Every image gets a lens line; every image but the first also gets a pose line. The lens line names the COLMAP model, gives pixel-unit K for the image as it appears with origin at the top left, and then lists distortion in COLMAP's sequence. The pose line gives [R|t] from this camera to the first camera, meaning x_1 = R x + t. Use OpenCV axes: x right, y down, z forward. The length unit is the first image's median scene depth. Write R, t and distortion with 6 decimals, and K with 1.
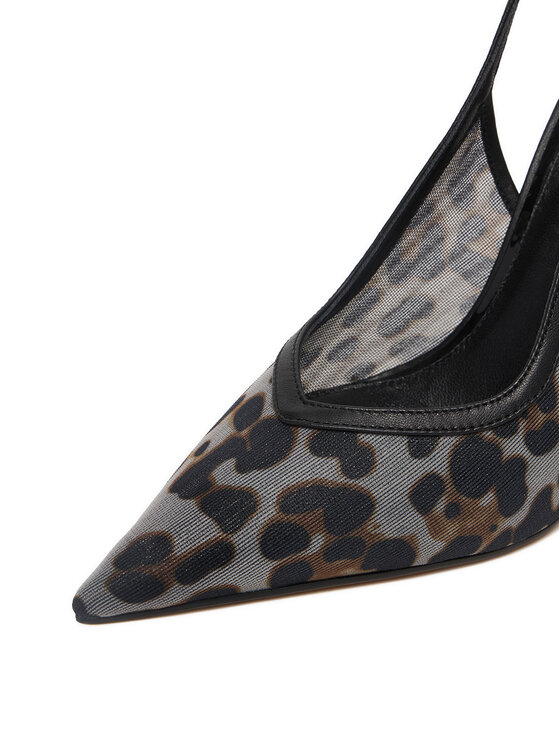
lens RADIAL K [[1493.1, 0, 280.0], [0, 1493.1, 373.0], [0, 0, 1]] dist [-0.313023, 0.142292]
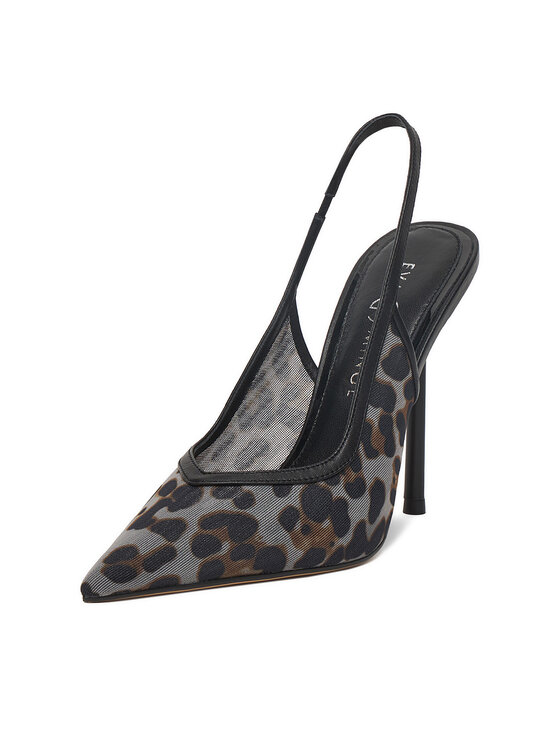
lens RADIAL K [[1493.1, 0, 280.0], [0, 1493.1, 373.0], [0, 0, 1]] dist [-0.313023, 0.142292]
pose [[0.982313, -0.063398, 0.176188, -0.177465], [0.109344, 0.958059, -0.264890, 0.346064], [-0.152005, 0.279470, 0.948046, -0.539281]]
